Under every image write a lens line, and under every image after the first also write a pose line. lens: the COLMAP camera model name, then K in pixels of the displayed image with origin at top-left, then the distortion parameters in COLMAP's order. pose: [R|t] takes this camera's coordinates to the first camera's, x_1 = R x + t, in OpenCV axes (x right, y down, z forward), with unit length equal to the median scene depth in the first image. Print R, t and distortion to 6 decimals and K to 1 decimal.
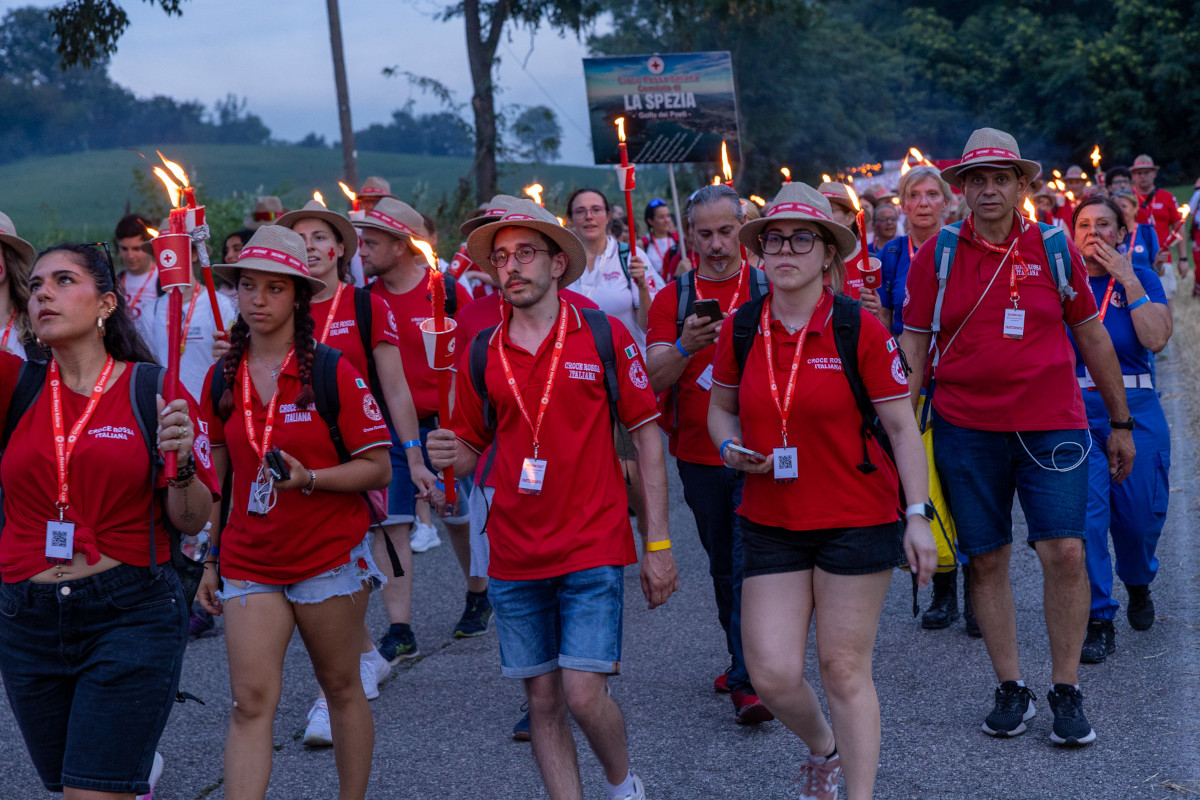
lens RADIAL K [[2223.3, 0, 608.6], [0, 2223.3, 421.0], [0, 0, 1]] dist [-0.000508, 0.000000]
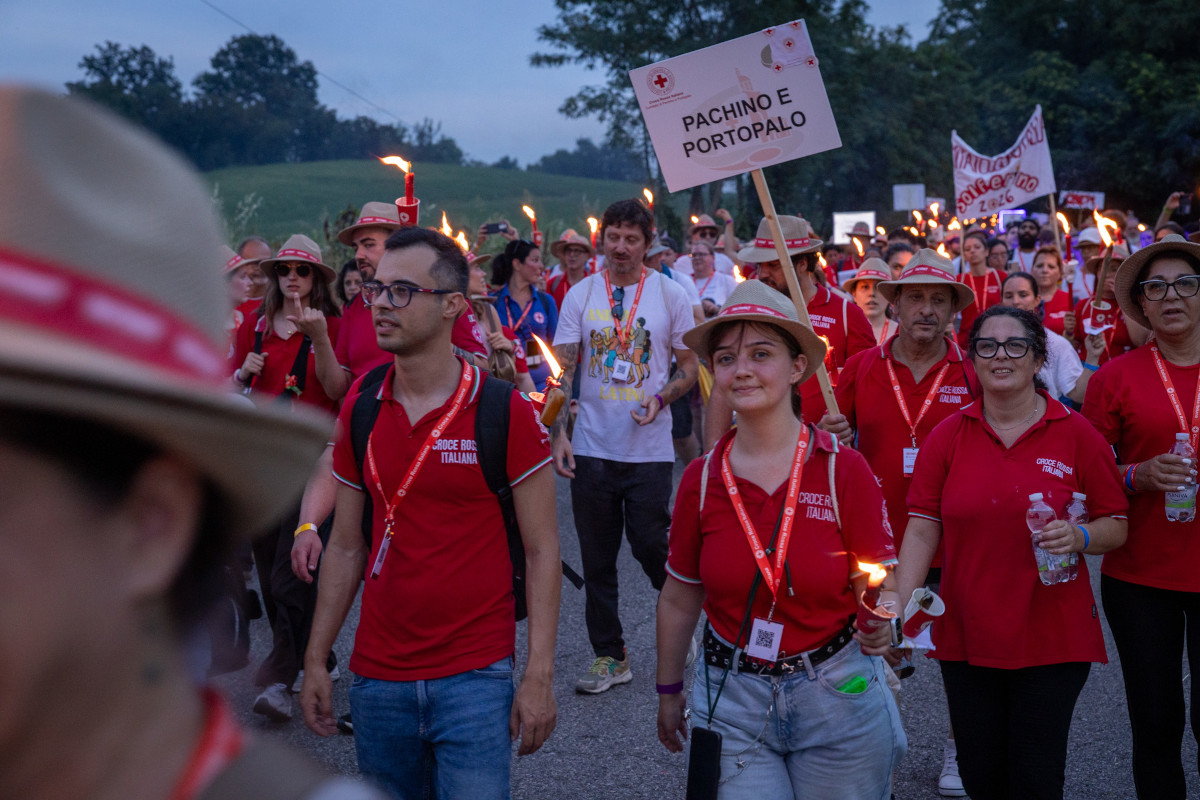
lens RADIAL K [[1817.9, 0, 598.3], [0, 1817.9, 406.6], [0, 0, 1]] dist [0.029517, 0.000000]
pose [[0.993134, 0.048234, -0.106575, 0.032122], [-0.047933, 0.998836, 0.005380, -0.014636], [0.106710, -0.000235, 0.994290, 0.132621]]
